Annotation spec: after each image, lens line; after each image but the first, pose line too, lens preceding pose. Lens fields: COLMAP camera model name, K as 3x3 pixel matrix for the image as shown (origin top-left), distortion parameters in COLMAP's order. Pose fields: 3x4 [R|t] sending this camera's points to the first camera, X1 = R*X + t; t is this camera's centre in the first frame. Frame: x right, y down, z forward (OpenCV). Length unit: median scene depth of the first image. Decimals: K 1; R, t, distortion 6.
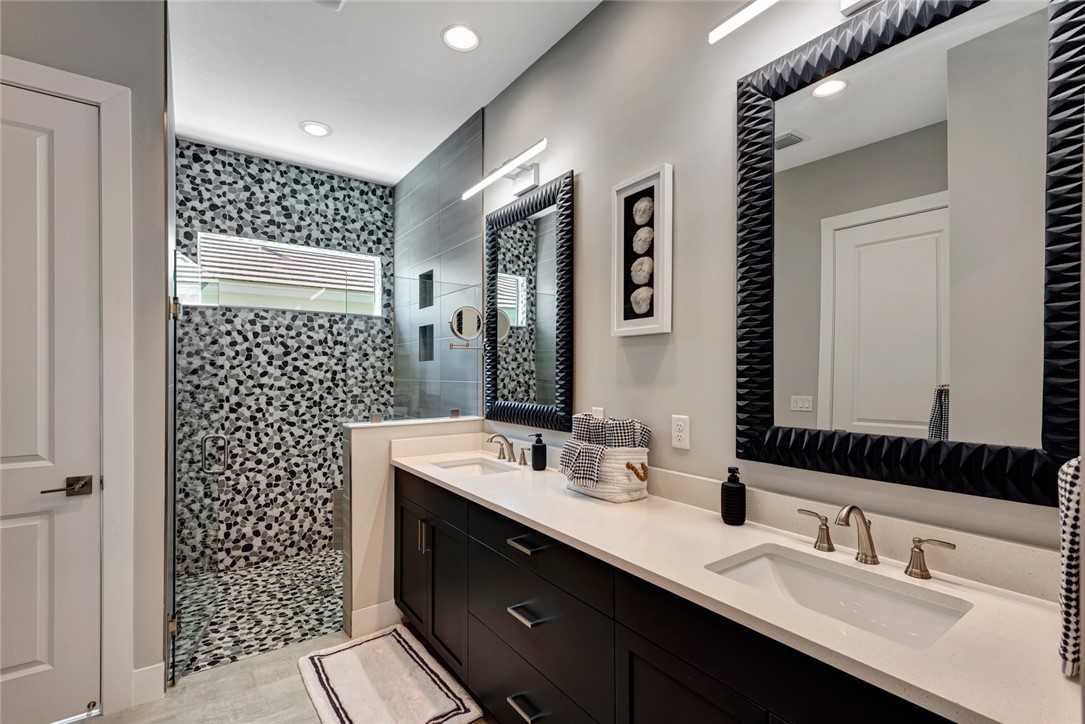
lens RADIAL K [[492.6, 0, 540.7], [0, 492.6, 369.3], [0, 0, 1]] dist [0.004552, 0.000129]
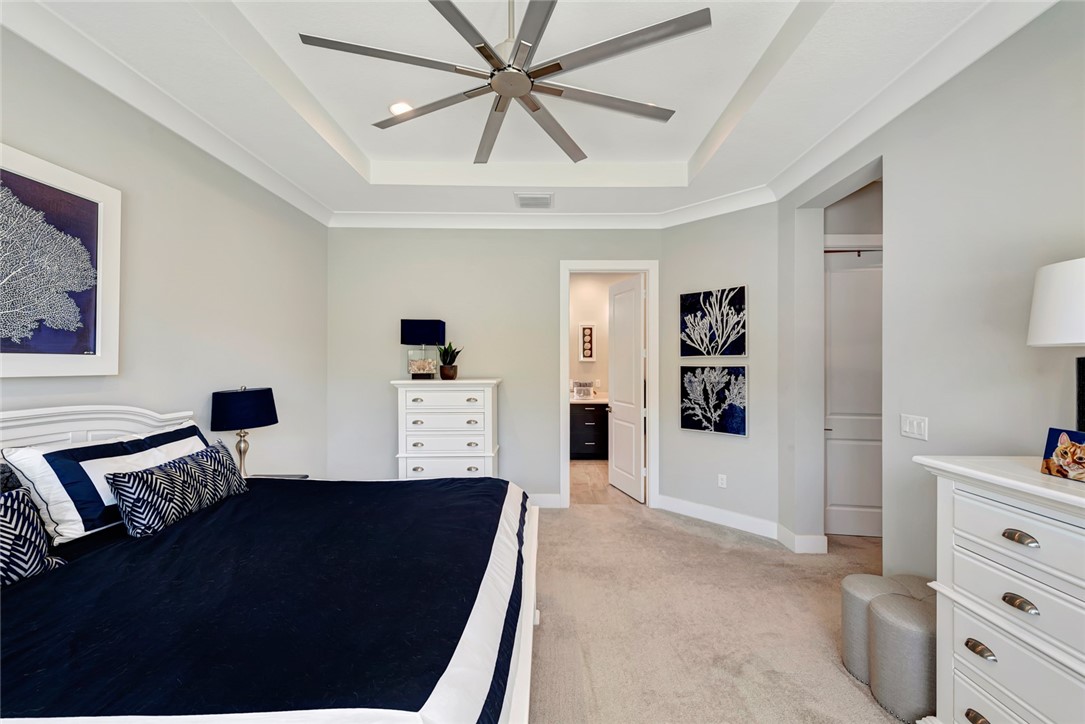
lens RADIAL K [[429.4, 0, 542.1], [0, 429.4, 361.1], [0, 0, 1]] dist [0.013363, -0.001727]
pose [[0.596974, 0.008844, 0.802211, -2.967638], [-0.002751, 0.999956, -0.008977, -0.038436], [-0.802256, 0.003152, 0.596972, -0.873714]]
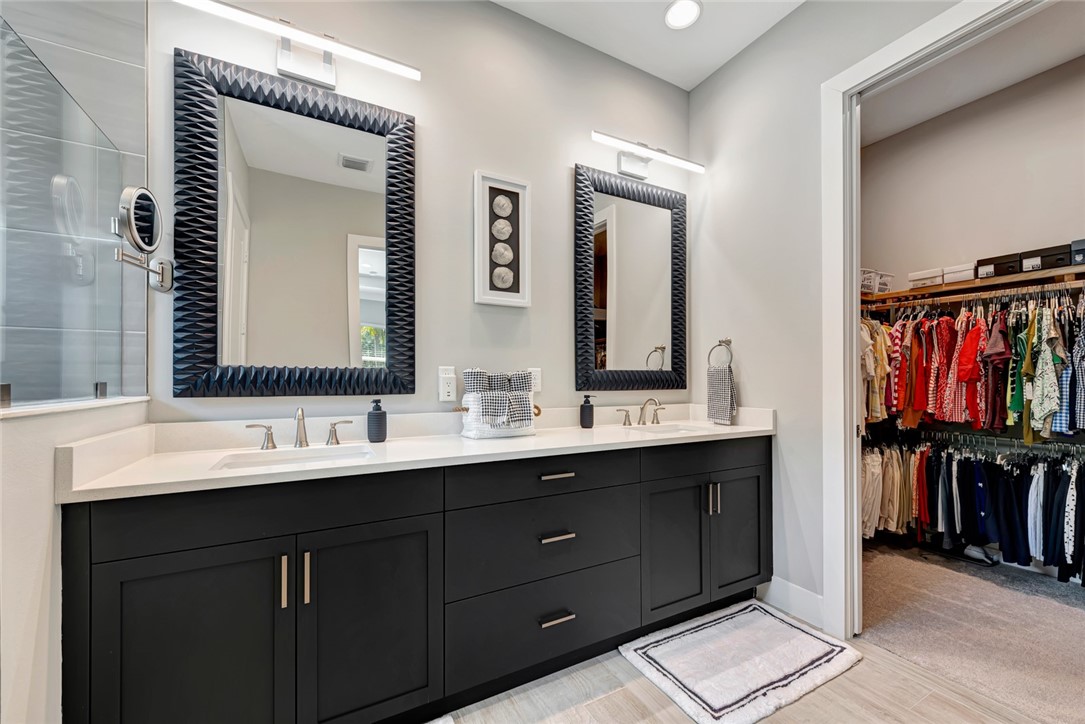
lens RADIAL K [[429.4, 0, 546.6], [0, 429.4, 378.1], [0, 0, 1]] dist [0.013363, -0.001727]
pose [[0.118065, 0.009426, 0.992961, -0.860551], [-0.002114, 0.999955, -0.009242, 0.123871], [-0.993004, -0.001008, 0.118080, 0.766739]]
